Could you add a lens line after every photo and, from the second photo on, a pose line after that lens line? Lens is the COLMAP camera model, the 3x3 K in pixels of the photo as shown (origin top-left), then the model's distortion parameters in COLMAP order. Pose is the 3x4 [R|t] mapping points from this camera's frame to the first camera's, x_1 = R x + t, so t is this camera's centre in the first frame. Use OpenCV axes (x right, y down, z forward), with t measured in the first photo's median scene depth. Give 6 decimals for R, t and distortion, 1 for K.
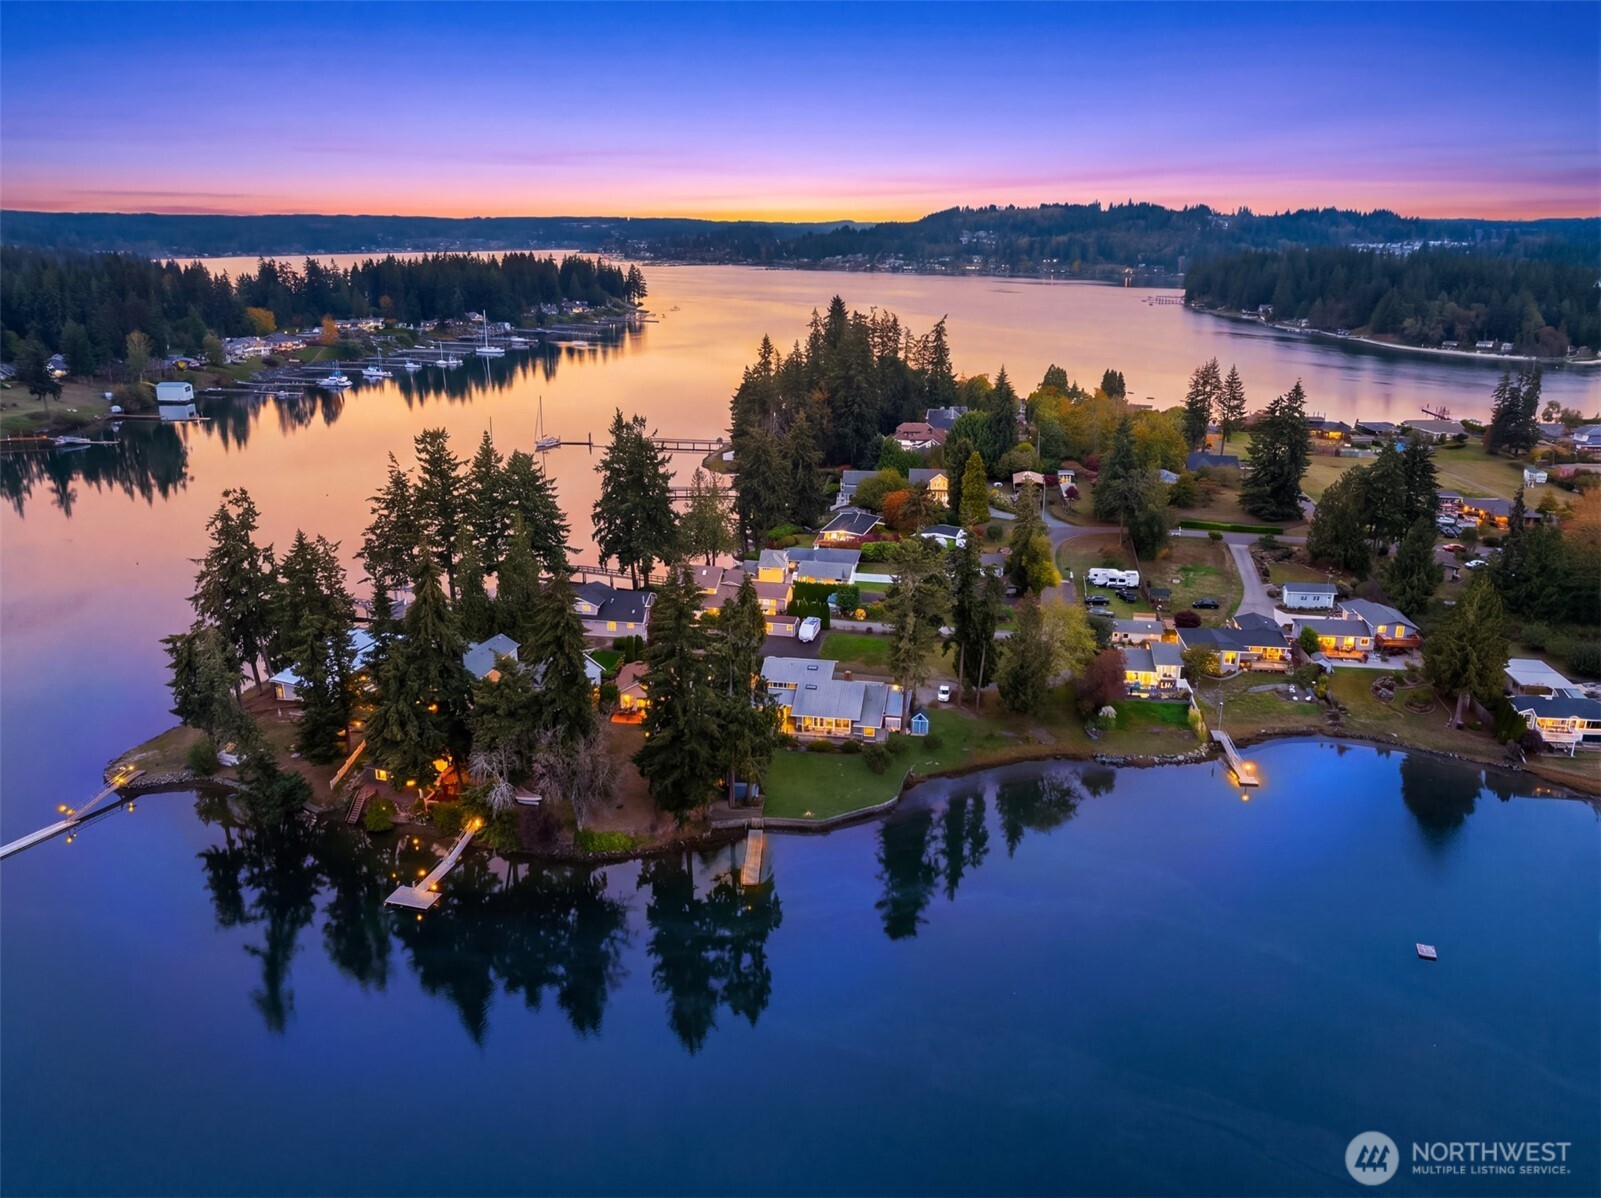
lens RADIAL K [[1109.2, 0, 800.5], [0, 1109.2, 599.0], [0, 0, 1]] dist [-0.004976, -0.002049]
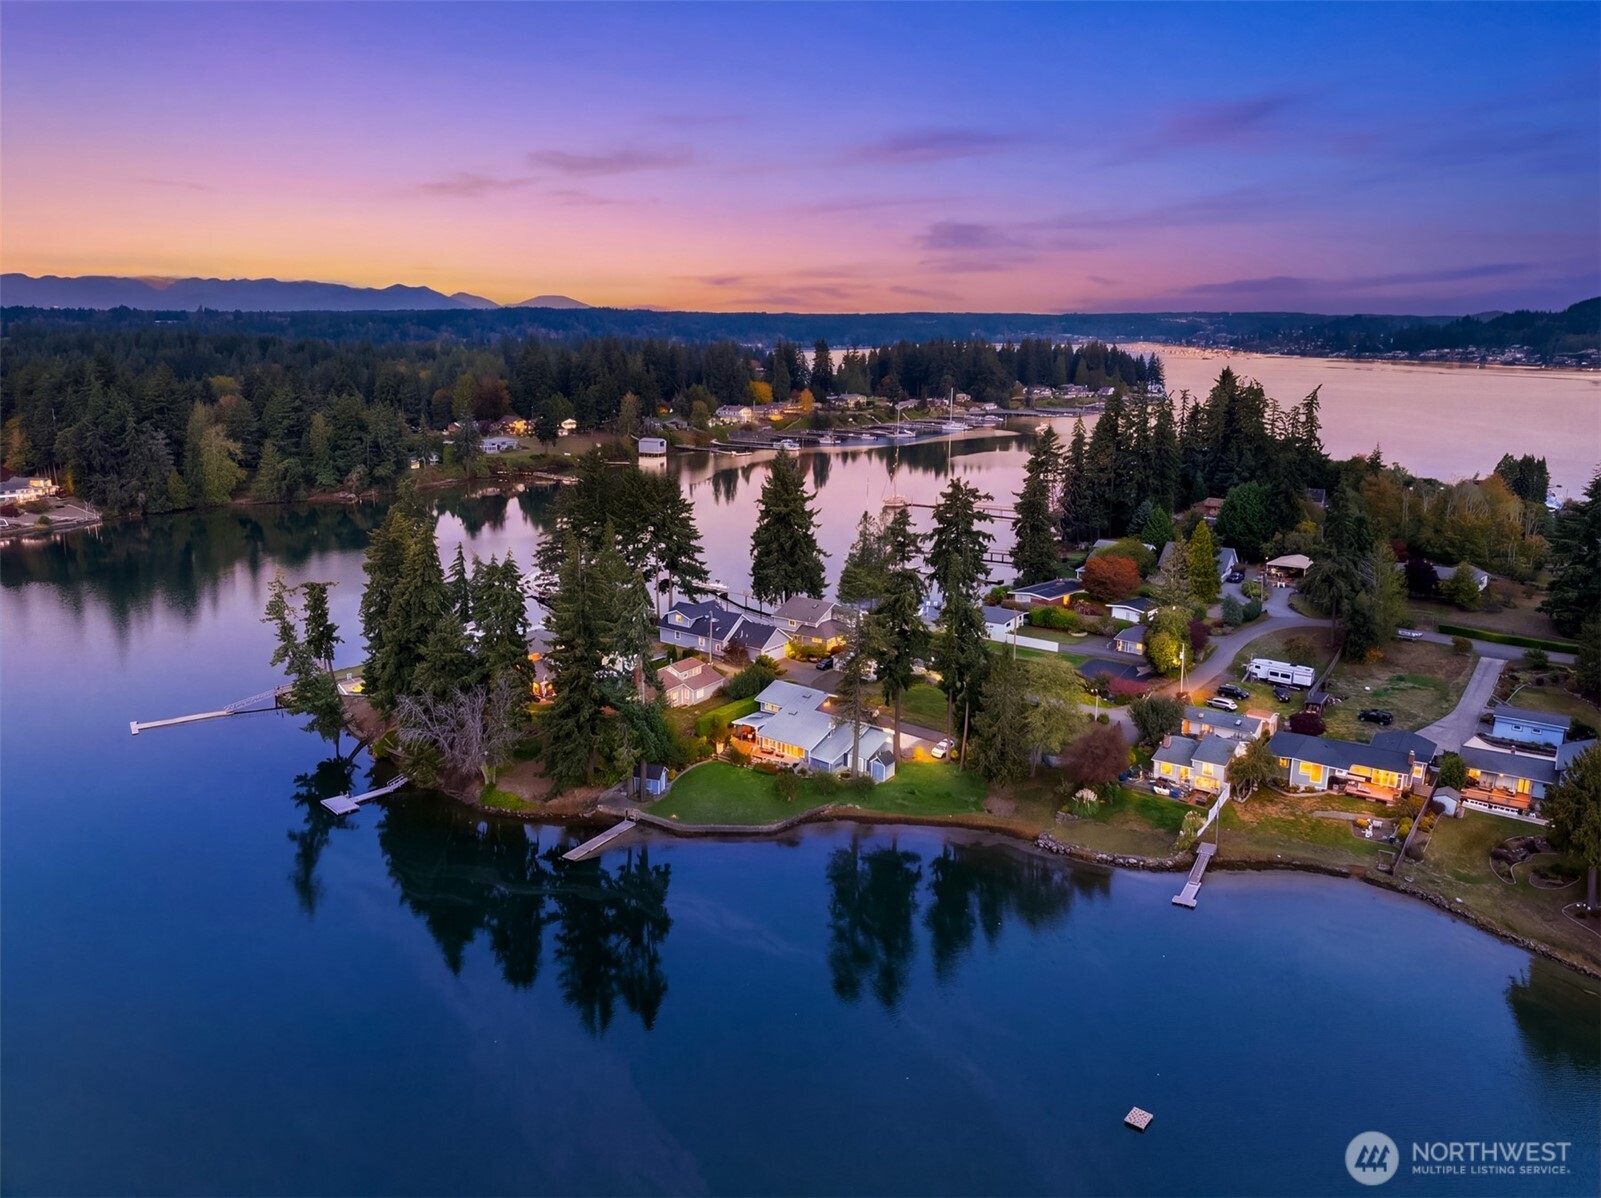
lens RADIAL K [[1130.9, 0, 800.5], [0, 1130.9, 599.0], [0, 0, 1]] dist [-0.006630, -0.003582]
pose [[0.867120, 0.106652, -0.486548, 0.270706], [-0.149273, 0.987553, -0.049559, 0.015526], [0.475206, 0.115602, 0.872247, 0.066479]]
